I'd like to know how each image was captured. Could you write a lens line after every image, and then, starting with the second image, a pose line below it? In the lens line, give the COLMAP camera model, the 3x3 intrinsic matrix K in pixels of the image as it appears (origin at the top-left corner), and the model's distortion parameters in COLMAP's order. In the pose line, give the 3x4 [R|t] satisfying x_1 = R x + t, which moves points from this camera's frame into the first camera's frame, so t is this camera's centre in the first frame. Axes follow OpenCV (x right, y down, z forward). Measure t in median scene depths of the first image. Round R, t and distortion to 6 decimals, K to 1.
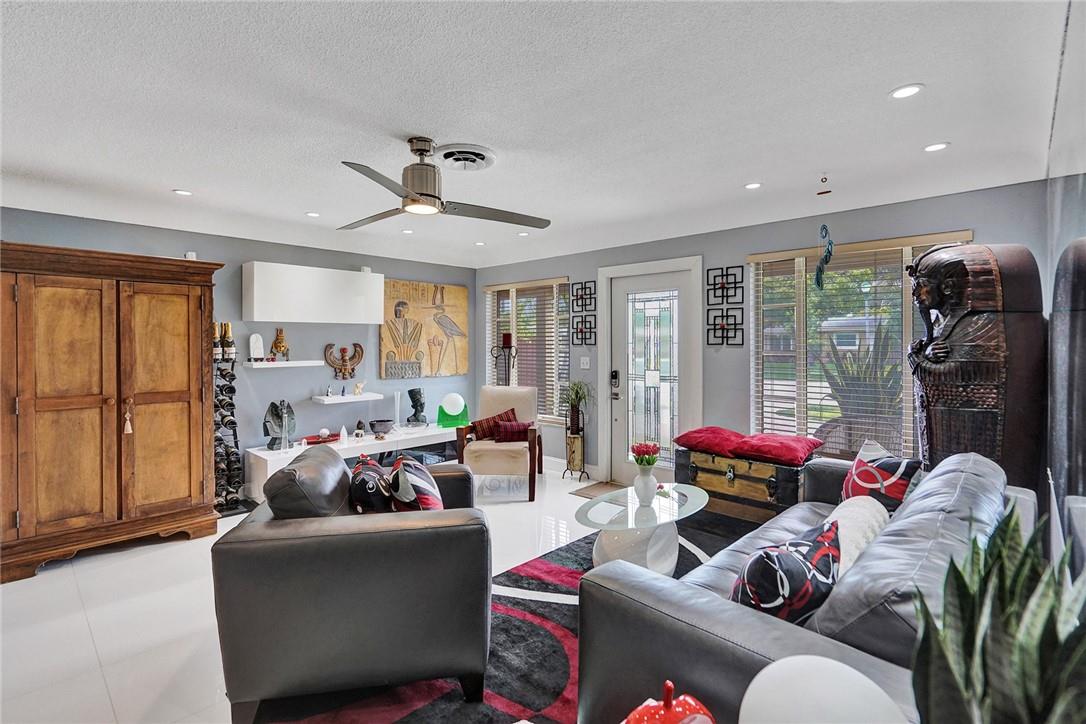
lens RADIAL K [[515.9, 0, 532.6], [0, 515.9, 353.3], [0, 0, 1]] dist [0.002385, 0.000169]
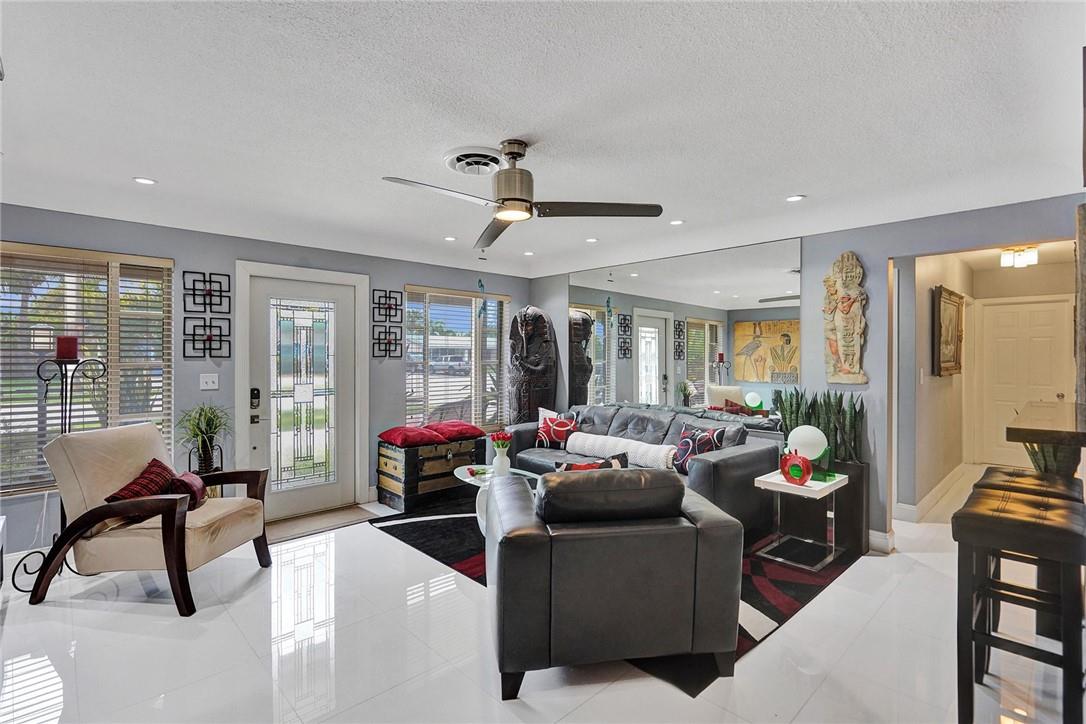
lens RADIAL K [[515.9, 0, 531.2], [0, 515.9, 361.1], [0, 0, 1]] dist [0.002385, 0.000169]
pose [[0.039814, -0.006217, 0.999188, -0.658997], [0.023323, 0.999714, 0.005291, -0.004355], [-0.998935, 0.023094, 0.039948, 0.530603]]
